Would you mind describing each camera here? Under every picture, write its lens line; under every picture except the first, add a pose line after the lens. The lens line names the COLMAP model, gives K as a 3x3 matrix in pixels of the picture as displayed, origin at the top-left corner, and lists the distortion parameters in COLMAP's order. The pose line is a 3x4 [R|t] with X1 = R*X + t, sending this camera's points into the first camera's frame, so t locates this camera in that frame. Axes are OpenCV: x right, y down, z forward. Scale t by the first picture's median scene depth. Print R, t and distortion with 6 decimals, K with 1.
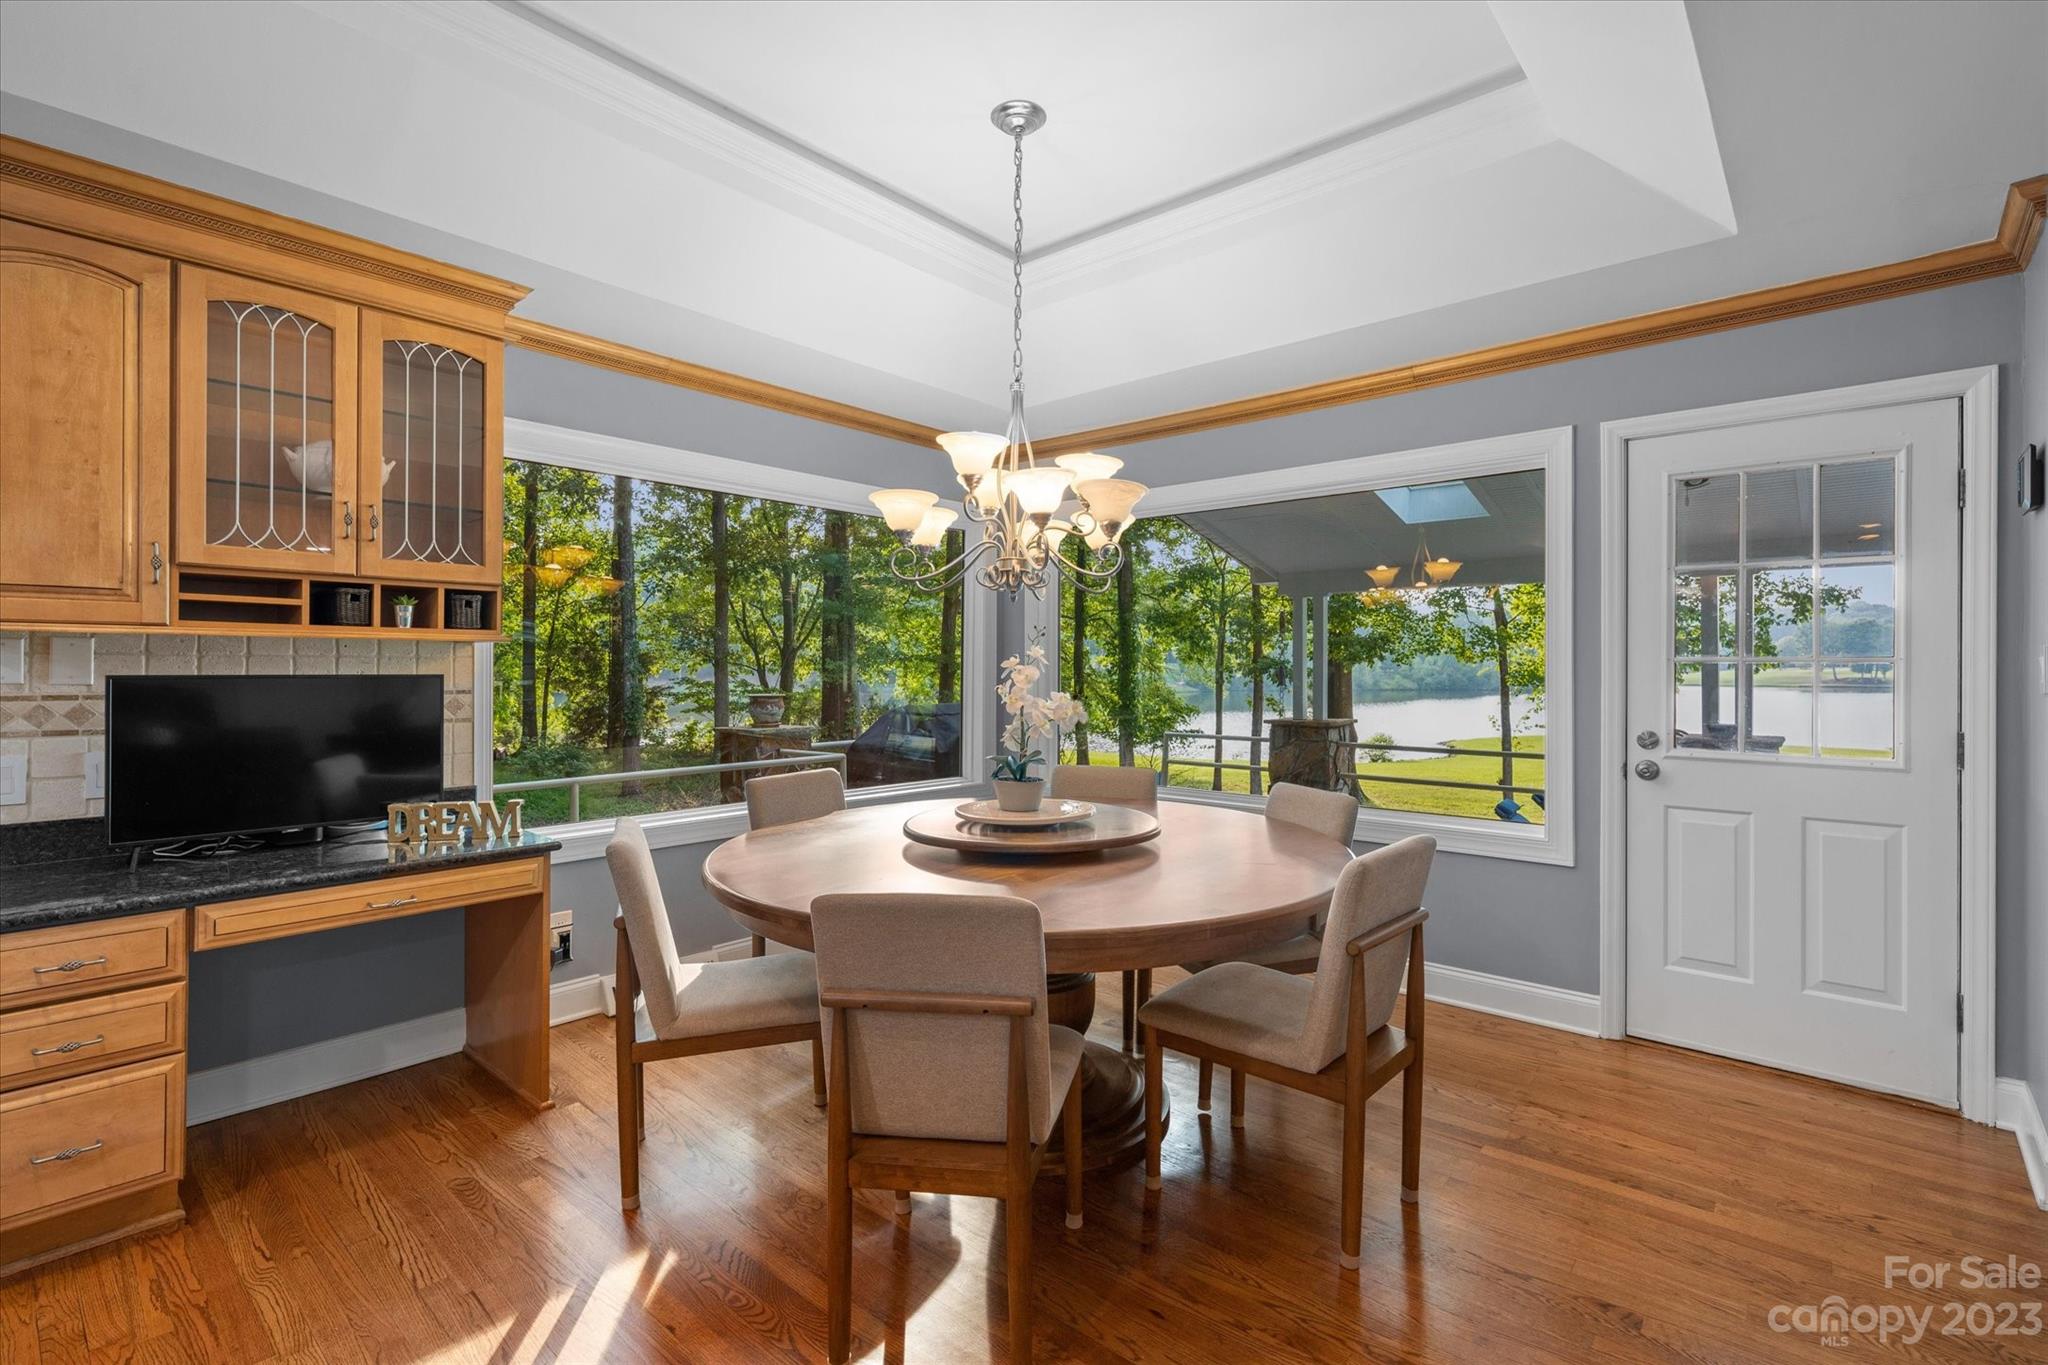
lens RADIAL K [[980.3, 0, 1057.0], [0, 980.3, 674.4], [0, 0, 1]] dist [-0.002357, -0.000548]
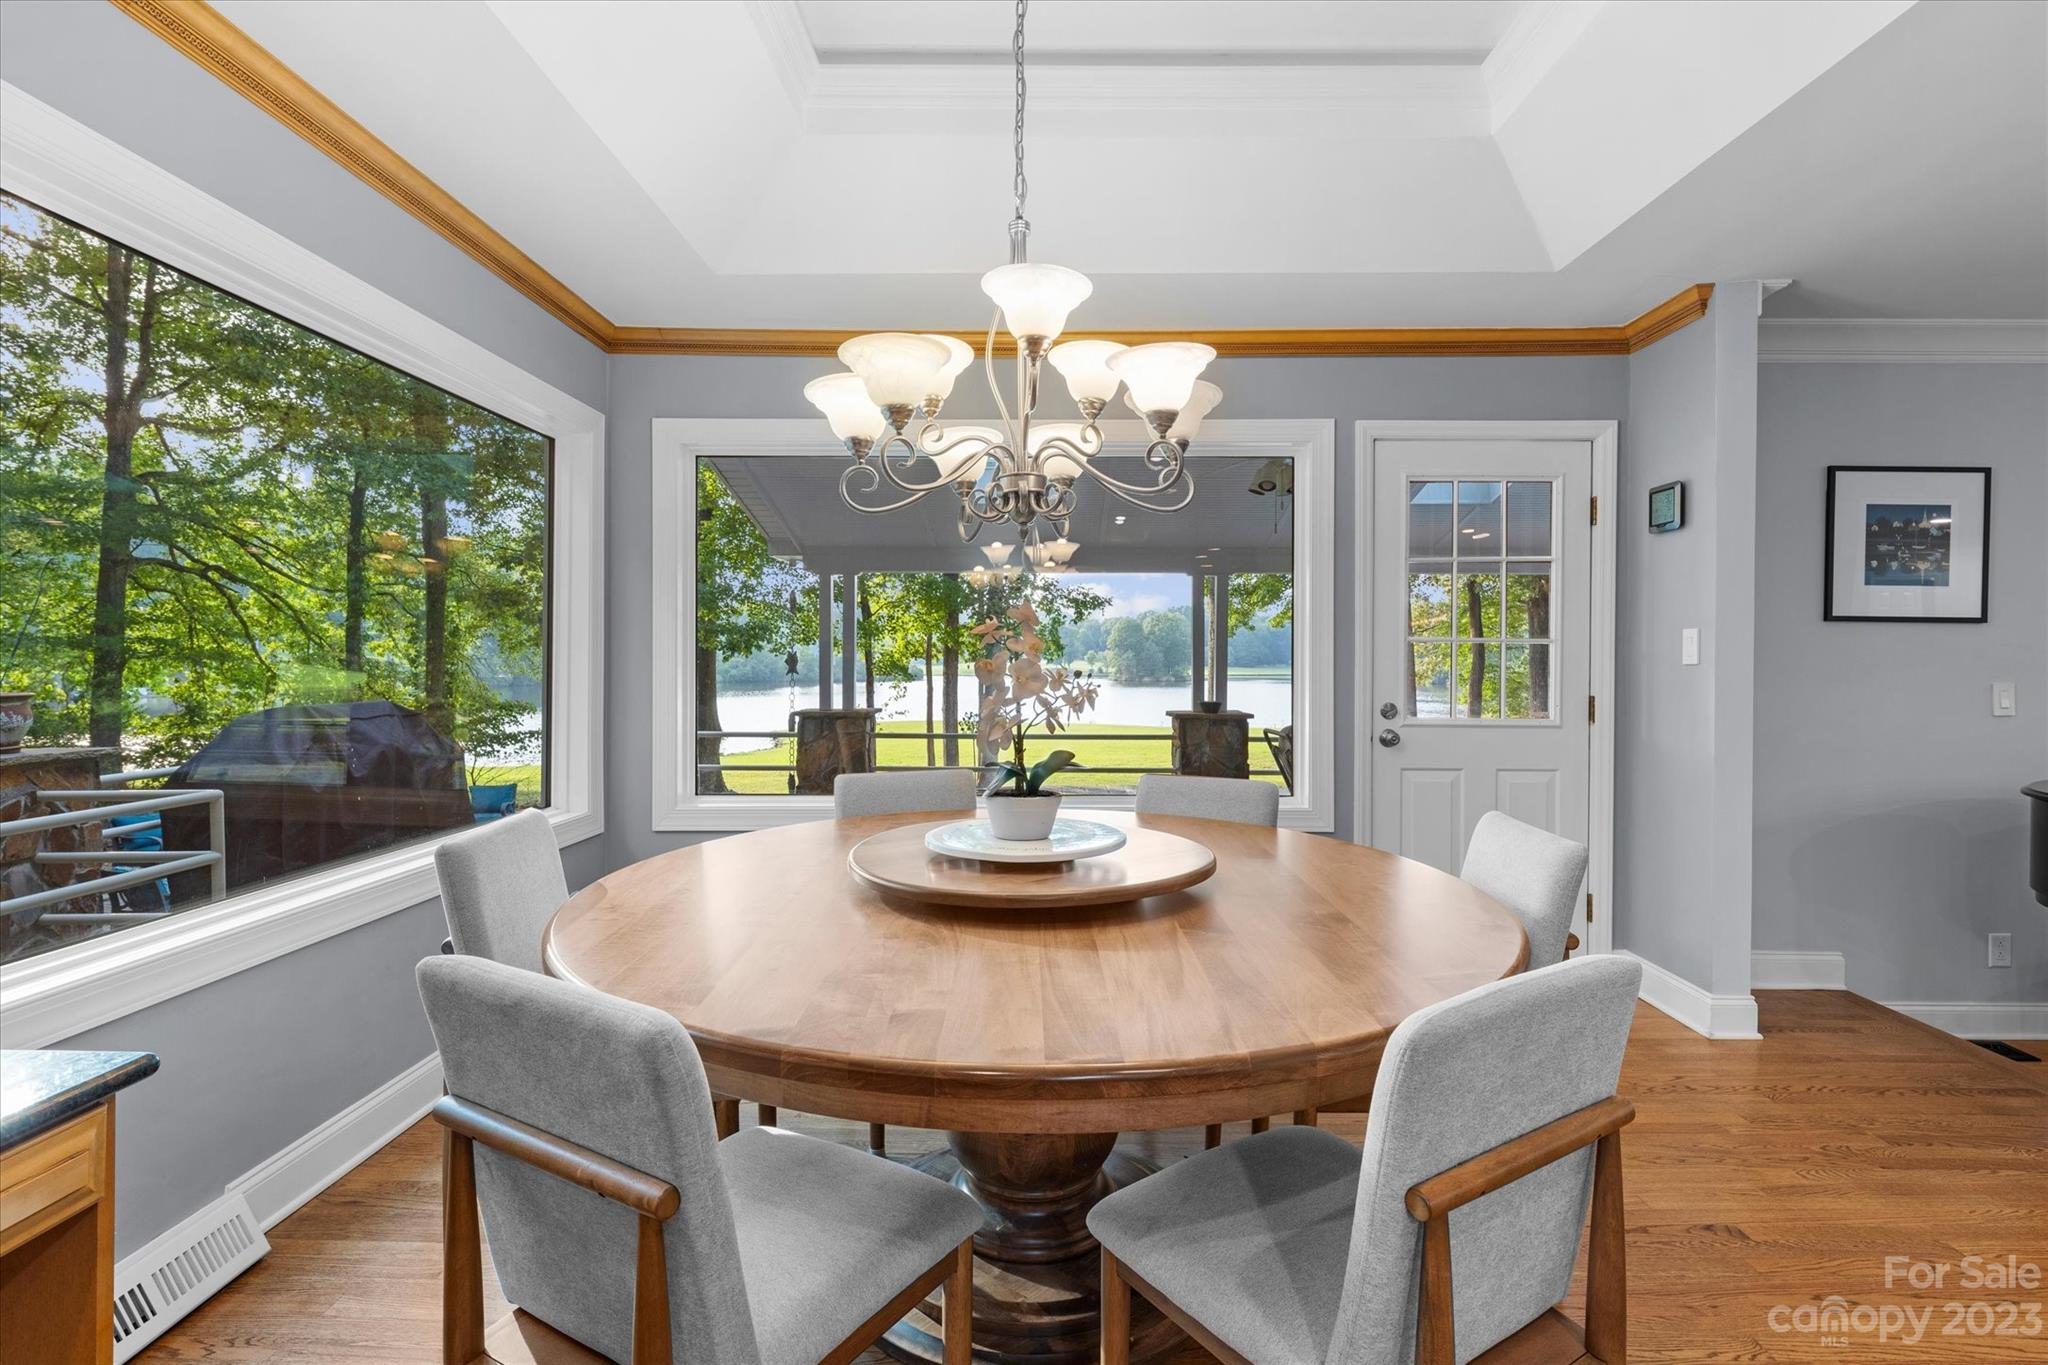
lens RADIAL K [[980.3, 0, 1057.0], [0, 980.3, 674.4], [0, 0, 1]] dist [-0.002357, -0.000548]
pose [[0.758895, -0.008397, 0.651158, -0.410156], [0.003674, 0.999956, 0.008613, 0.013987], [-0.651202, -0.004144, 0.758893, 0.392476]]
